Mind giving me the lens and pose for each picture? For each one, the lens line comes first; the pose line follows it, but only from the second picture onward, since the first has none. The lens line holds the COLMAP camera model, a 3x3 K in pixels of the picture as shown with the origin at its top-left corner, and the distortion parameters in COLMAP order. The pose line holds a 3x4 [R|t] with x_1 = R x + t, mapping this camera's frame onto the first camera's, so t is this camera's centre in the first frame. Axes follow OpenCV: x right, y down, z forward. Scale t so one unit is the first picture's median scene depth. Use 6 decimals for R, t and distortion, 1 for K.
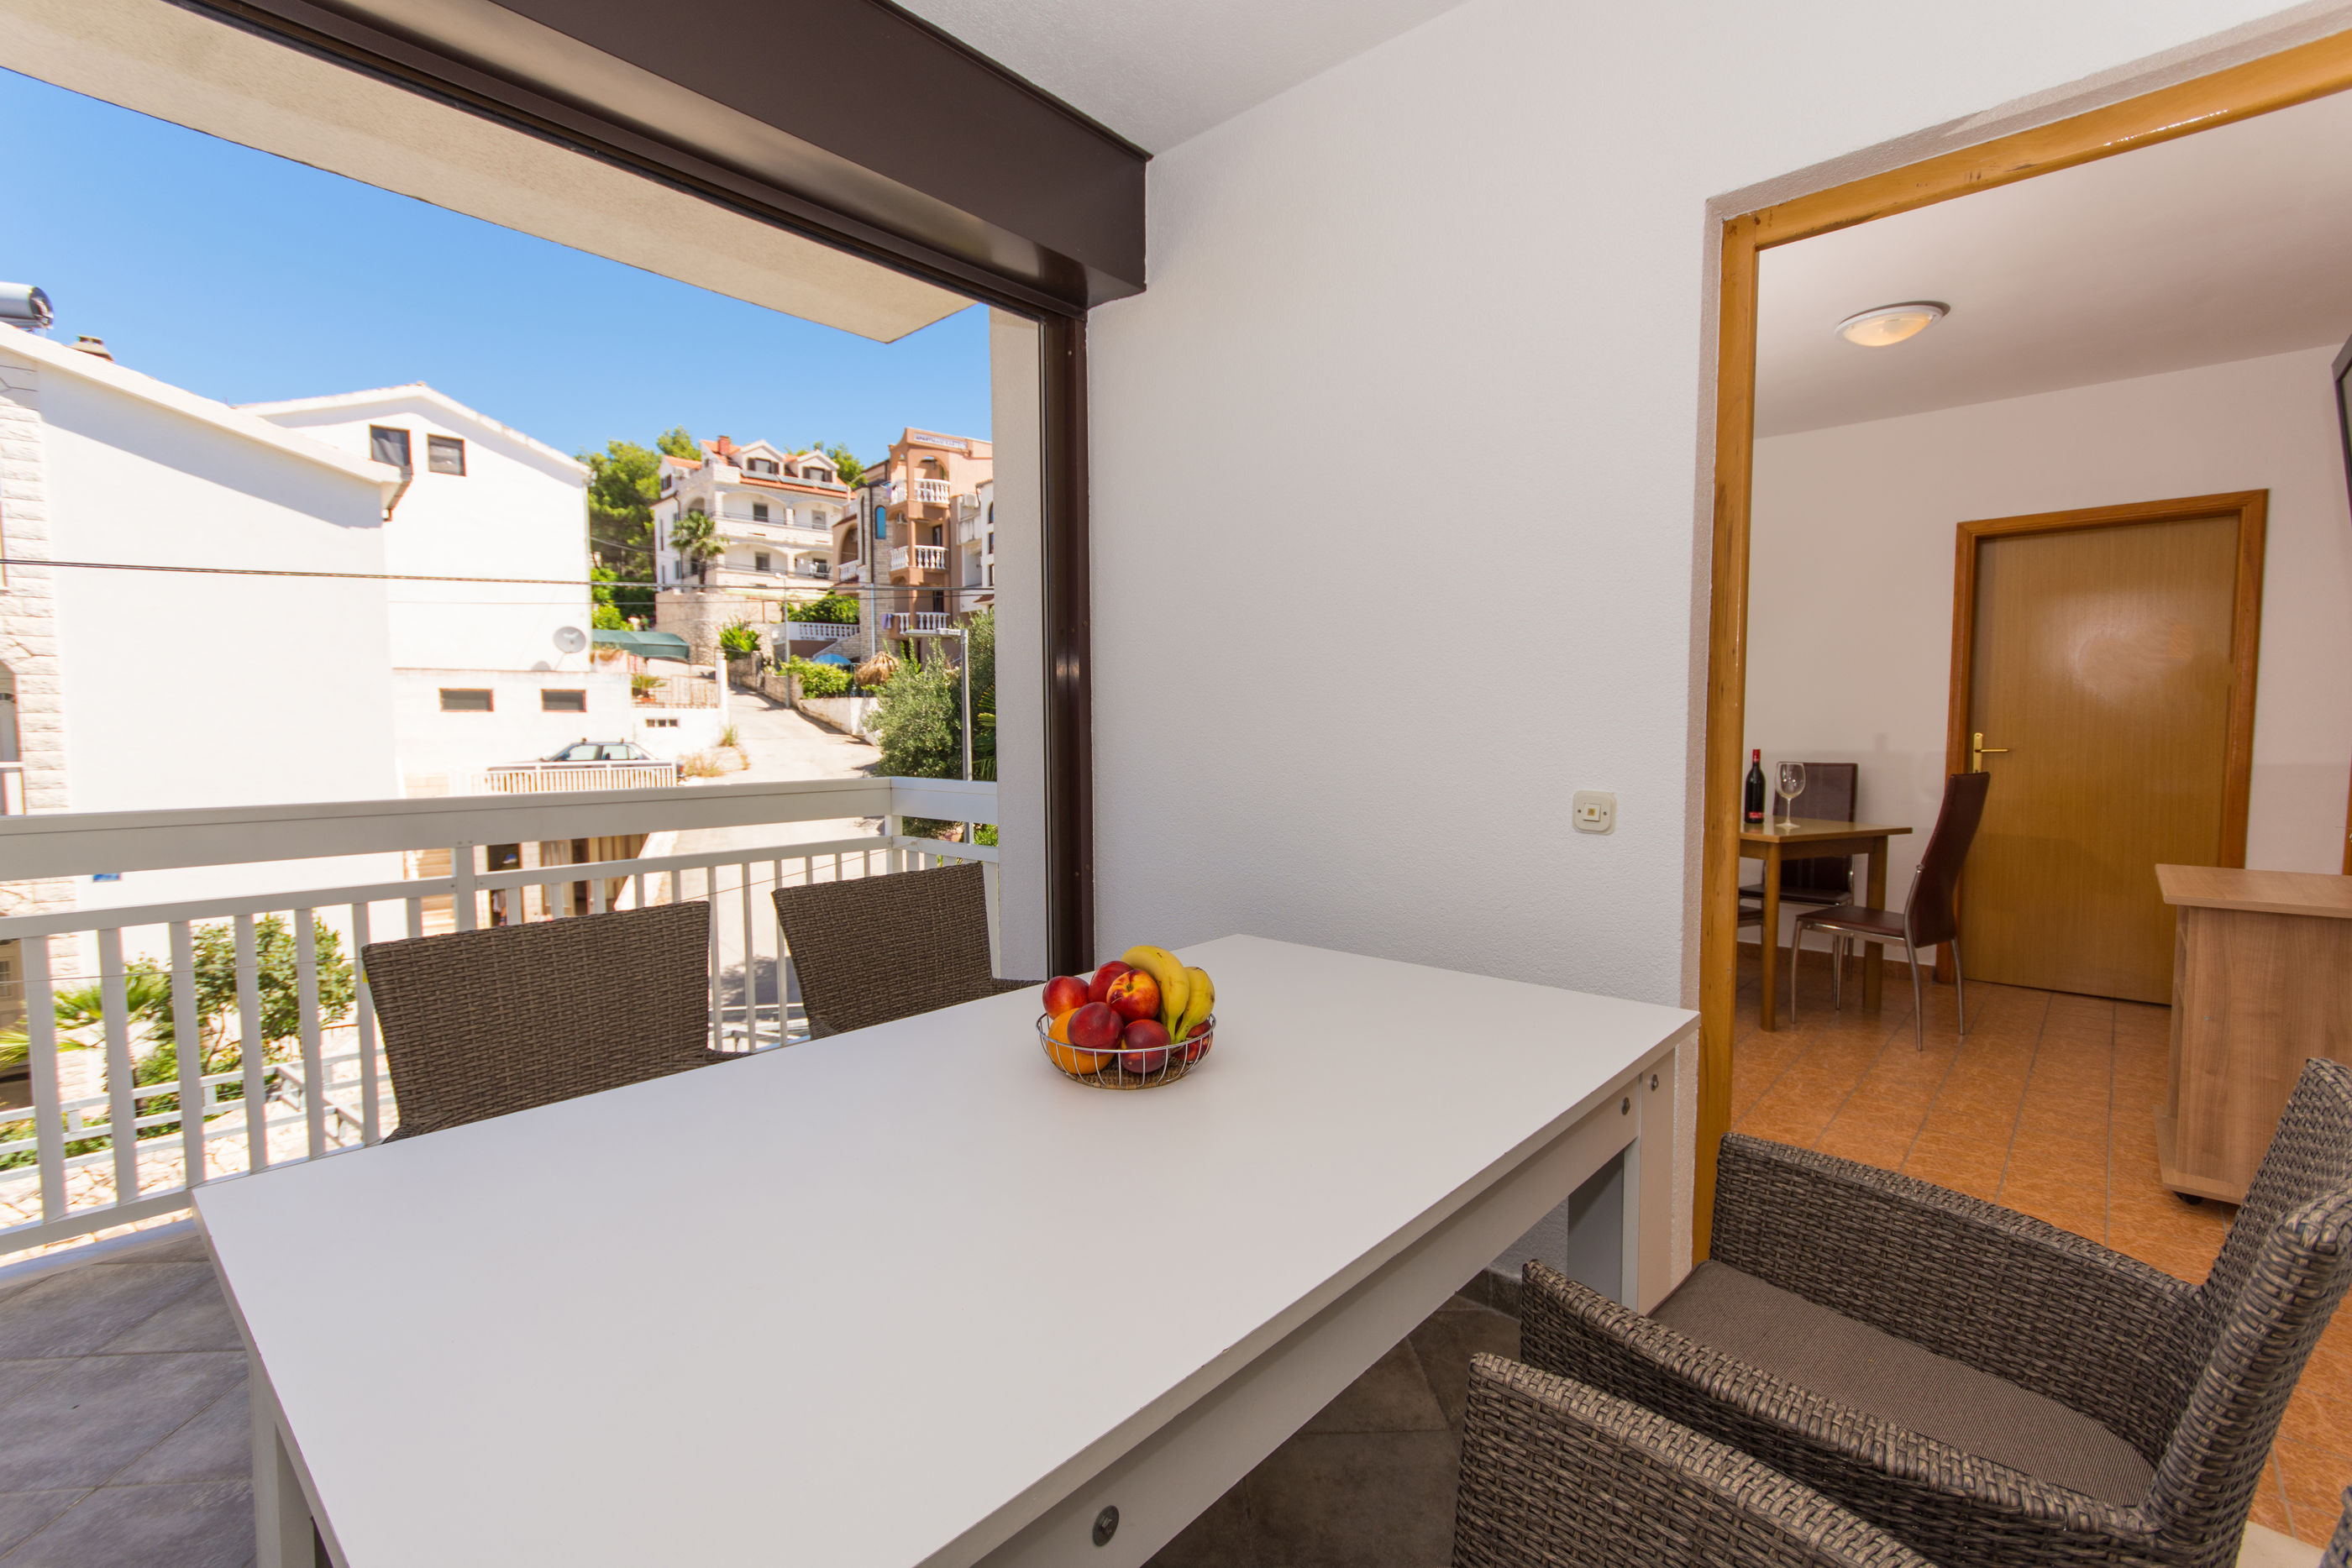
lens RADIAL K [[1026.3, 0, 1189.3], [0, 1026.3, 808.1], [0, 0, 1]] dist [0.008158, -0.001726]
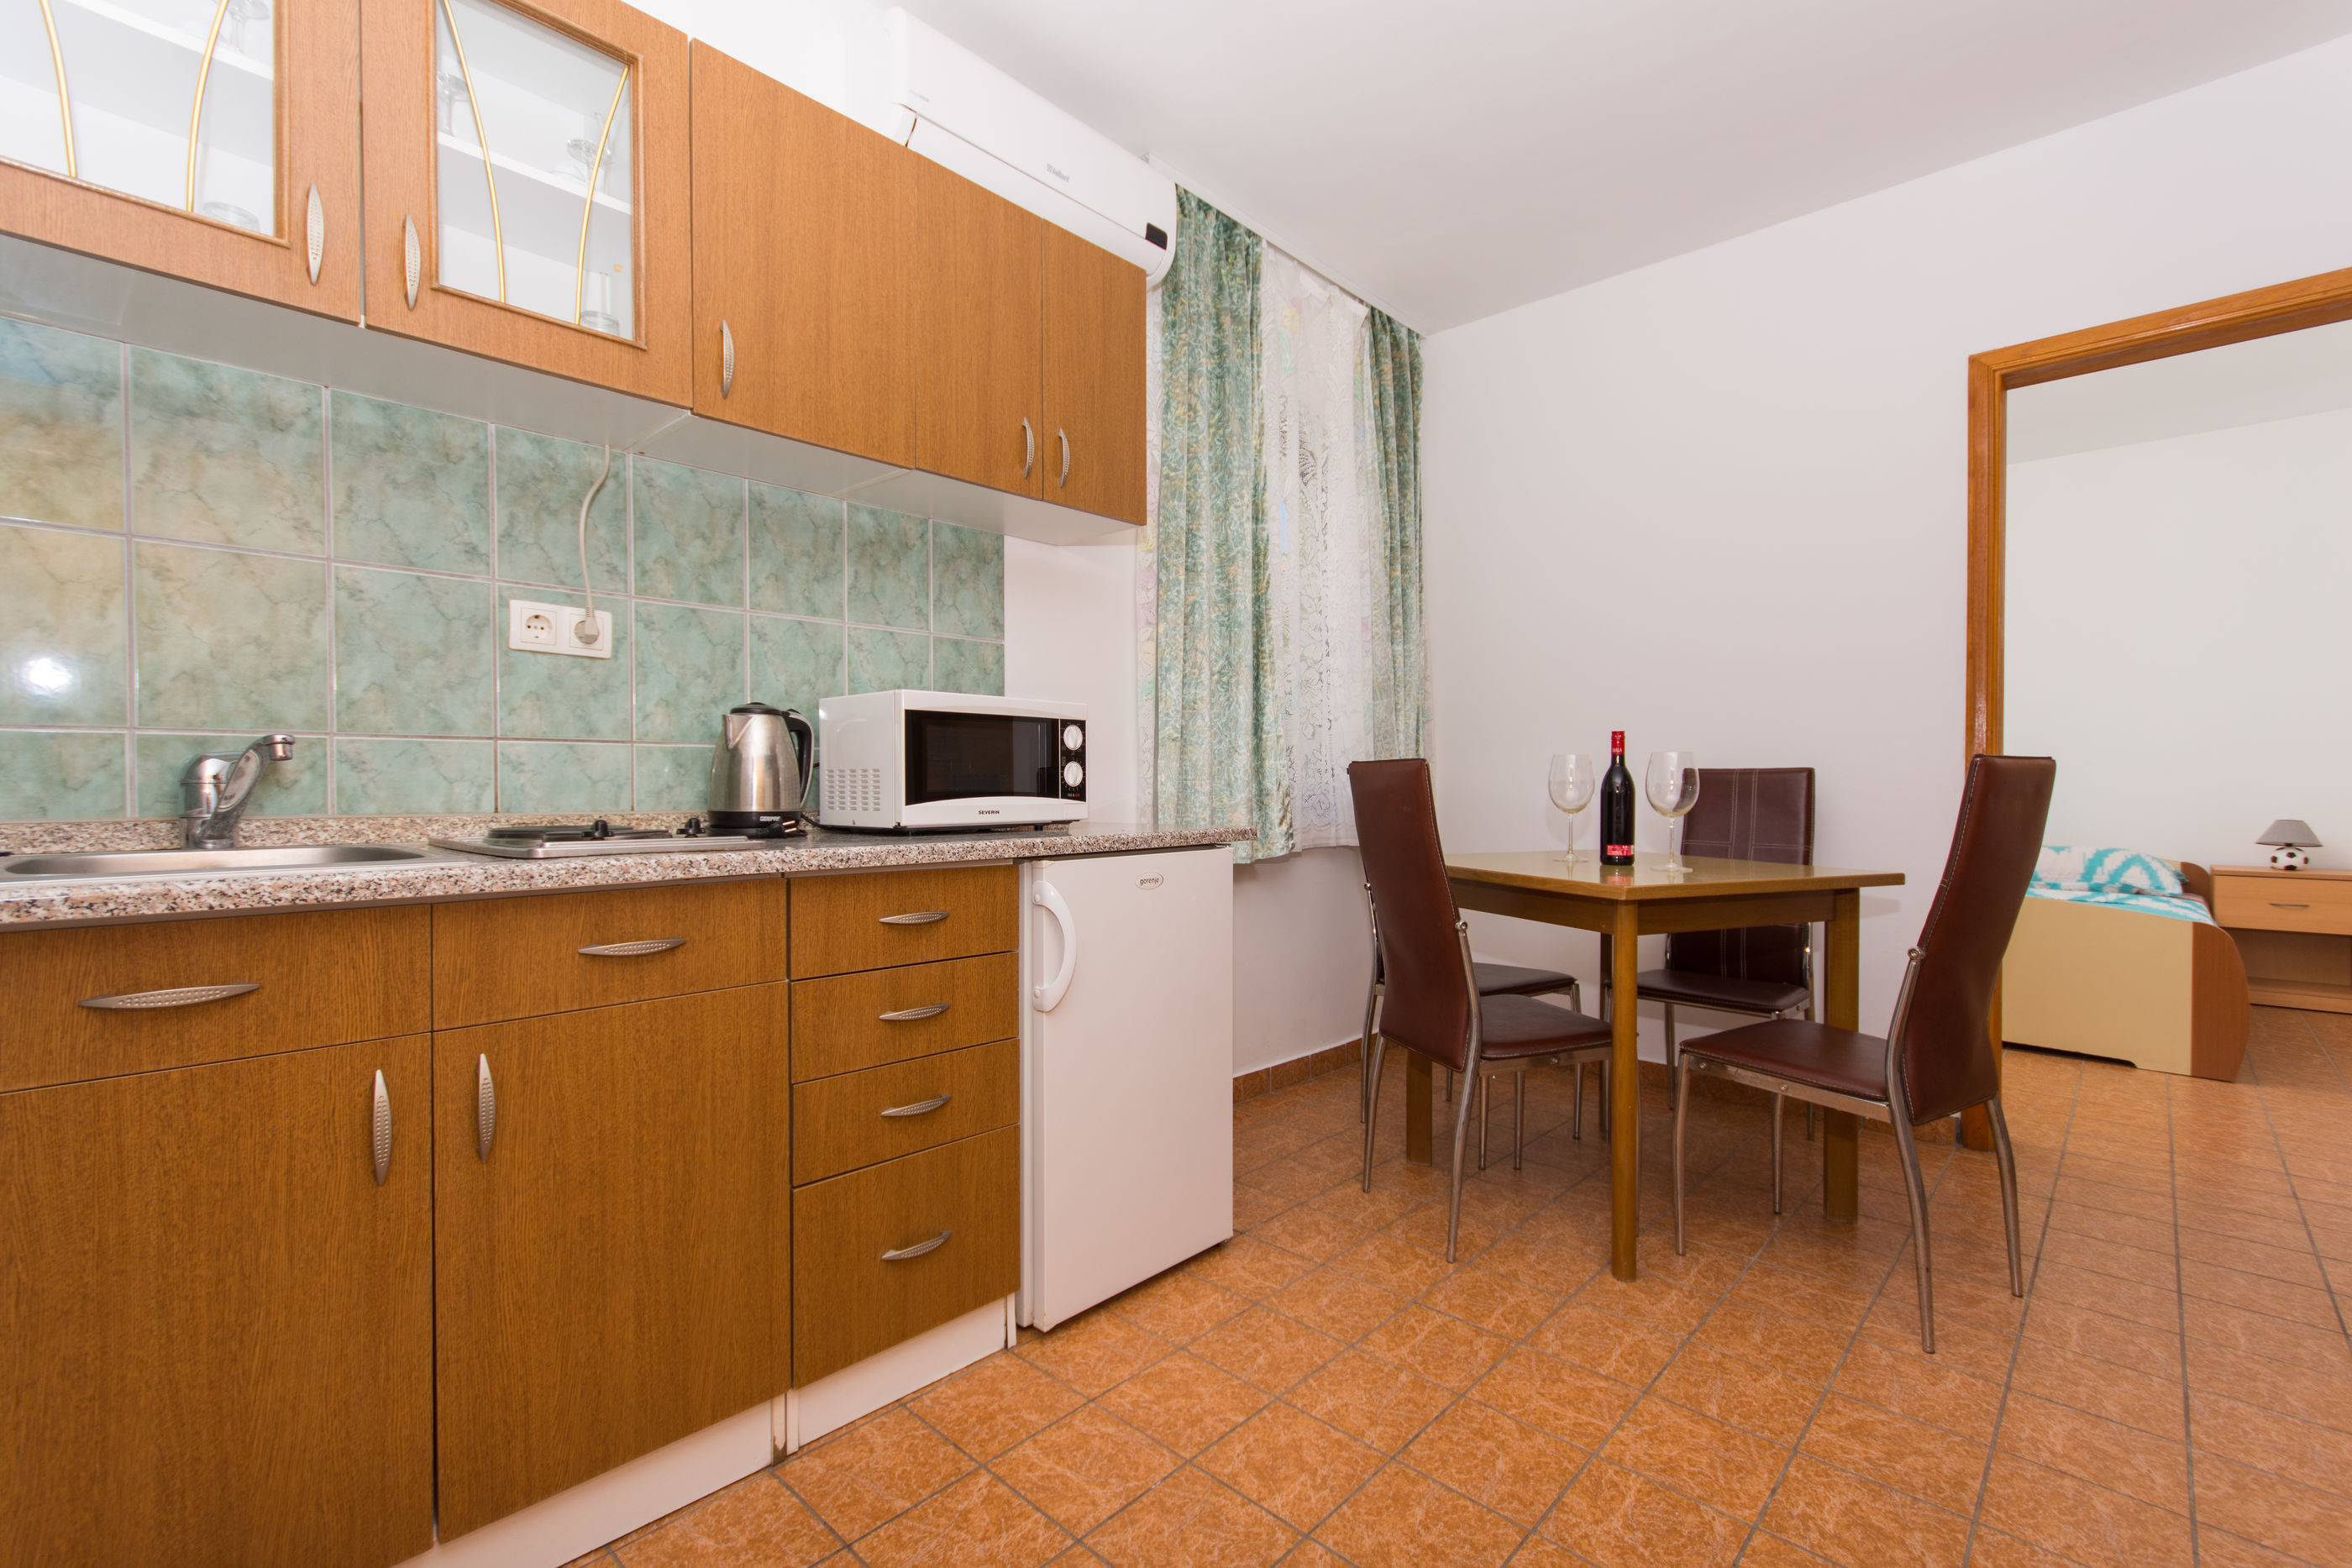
lens RADIAL K [[1026.3, 0, 1175.4], [0, 1026.3, 794.2], [0, 0, 1]] dist [0.008158, -0.001726]
pose [[0.999592, 0.003978, -0.028270, 0.314948], [-0.005695, 0.998127, -0.060905, 0.011307], [0.027975, 0.061042, 0.997743, 0.422099]]
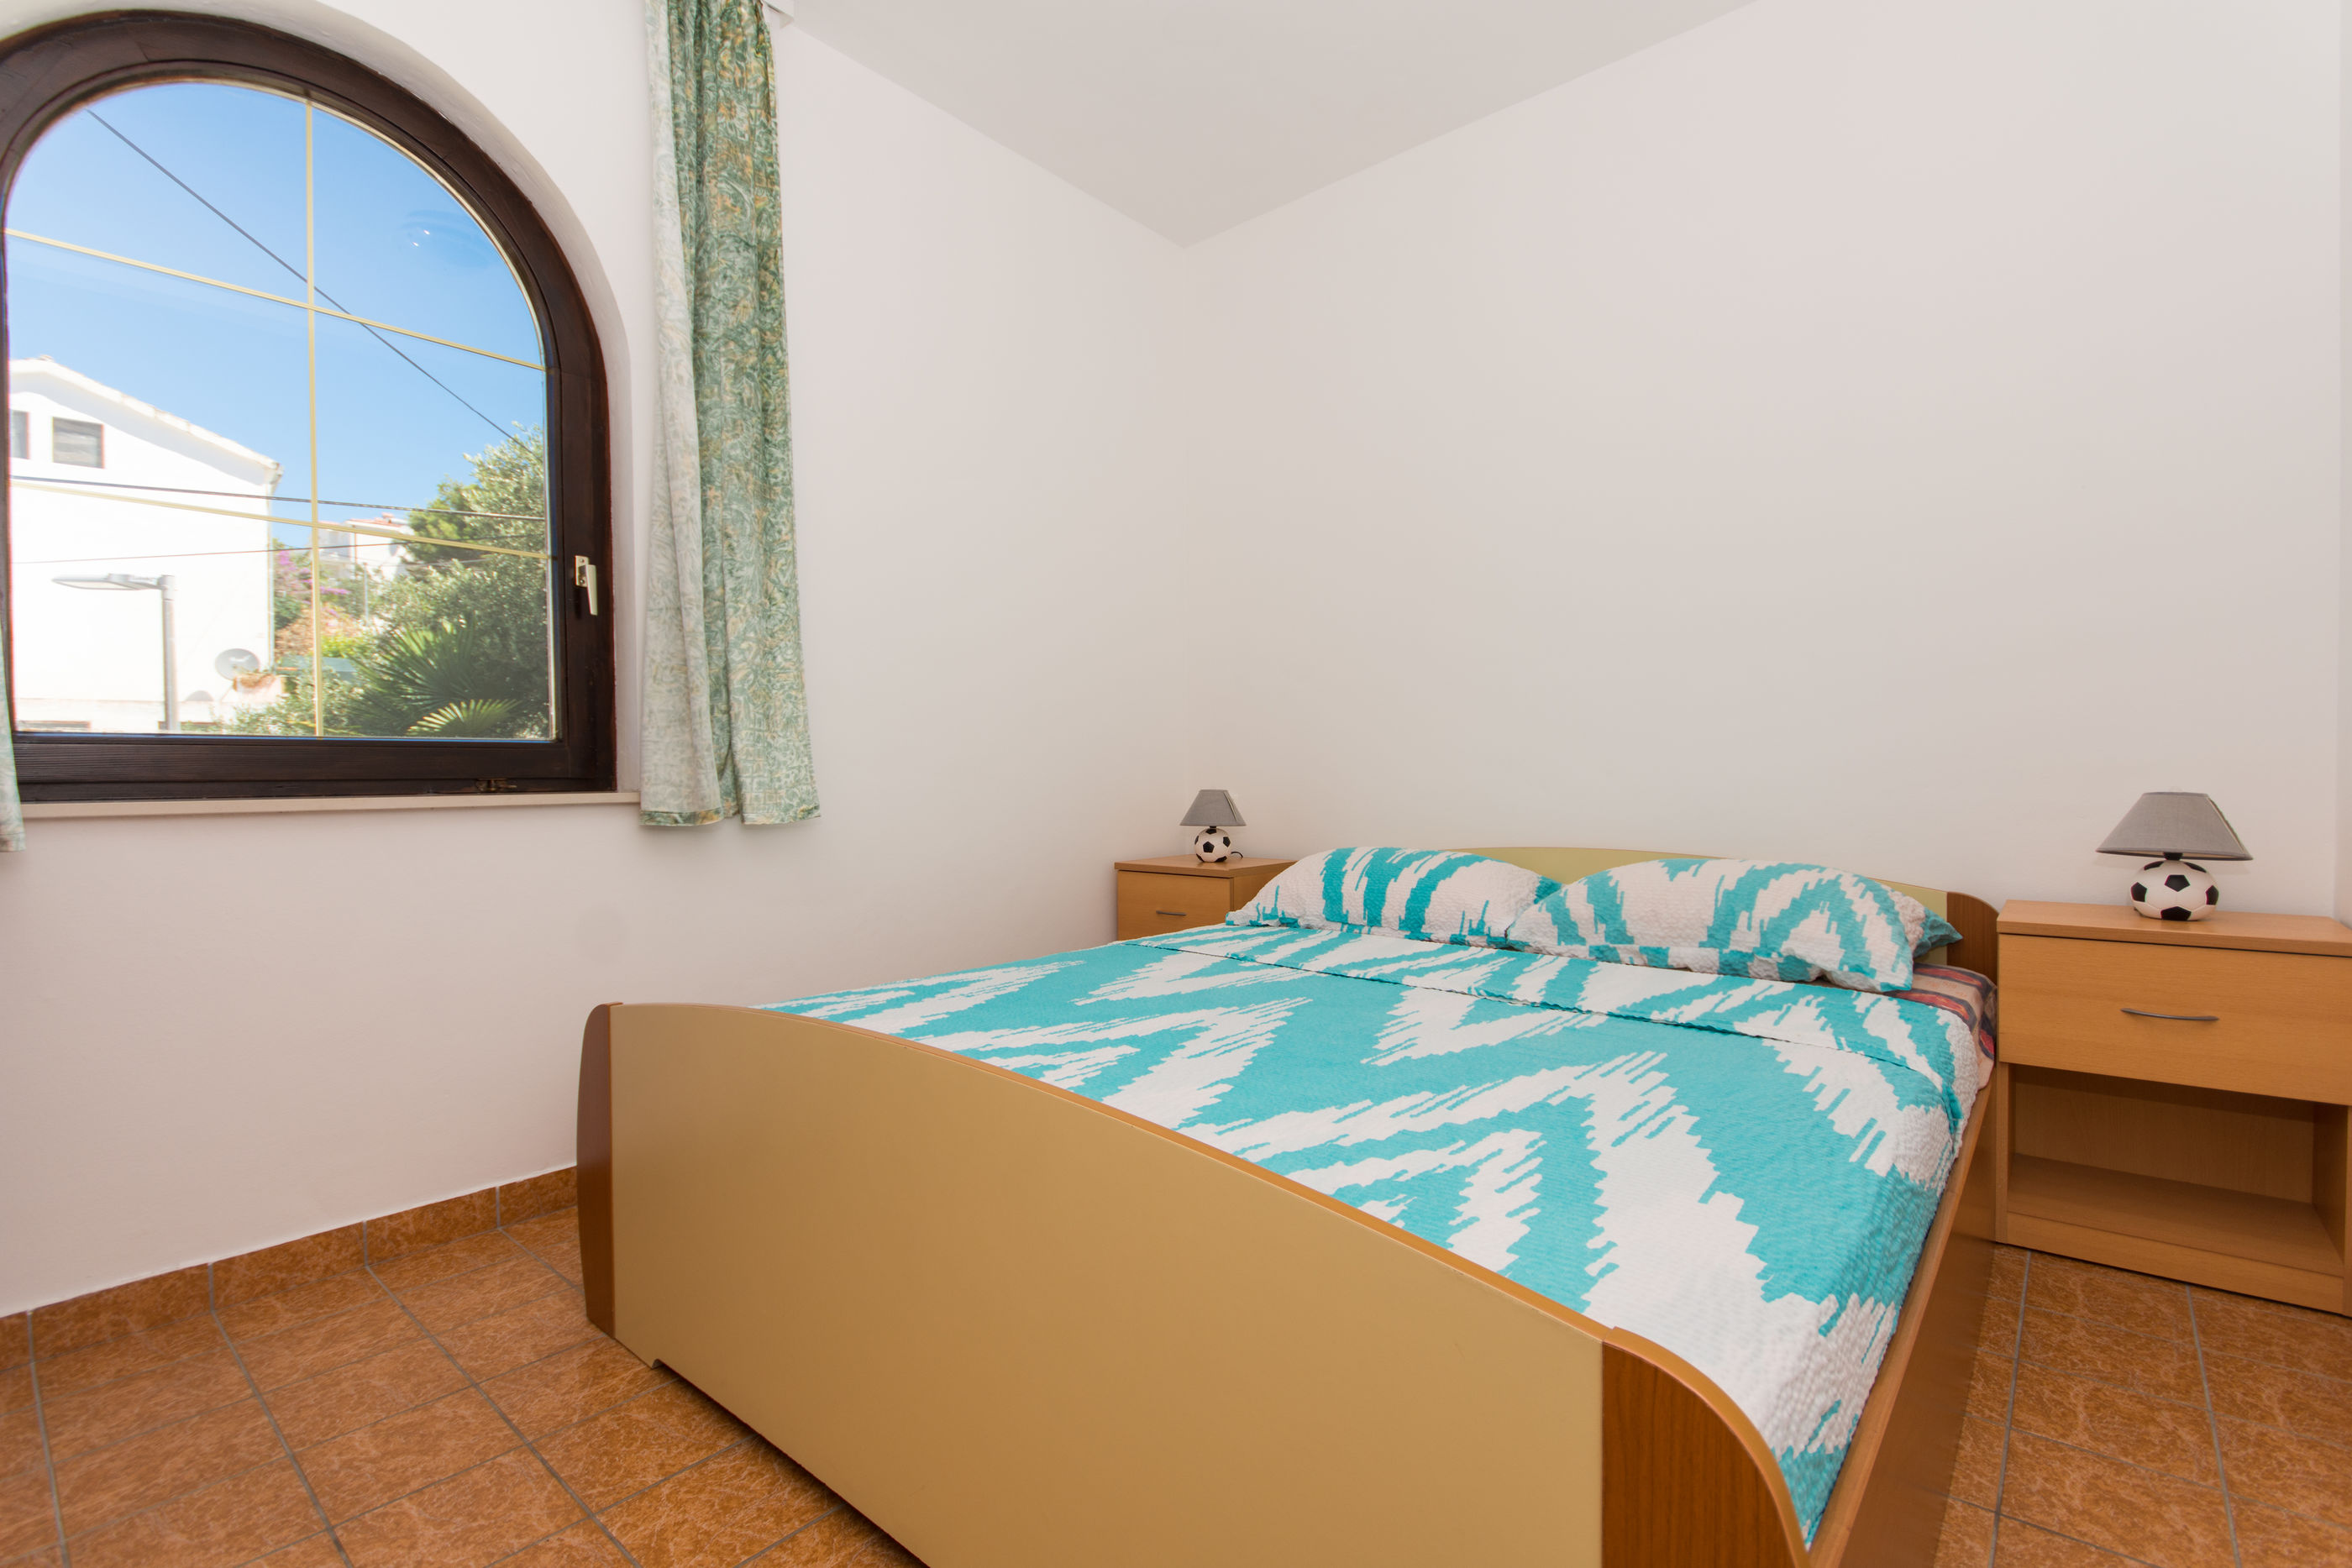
lens RADIAL K [[1070.9, 0, 1166.7], [0, 1070.9, 792.1], [0, 0, 1]] dist [0.009234, -0.009521]
pose [[0.999737, -0.005827, 0.022162, 0.967113], [0.007246, 0.997892, -0.064497, -0.006868], [-0.021739, 0.064641, 0.997672, 1.048047]]
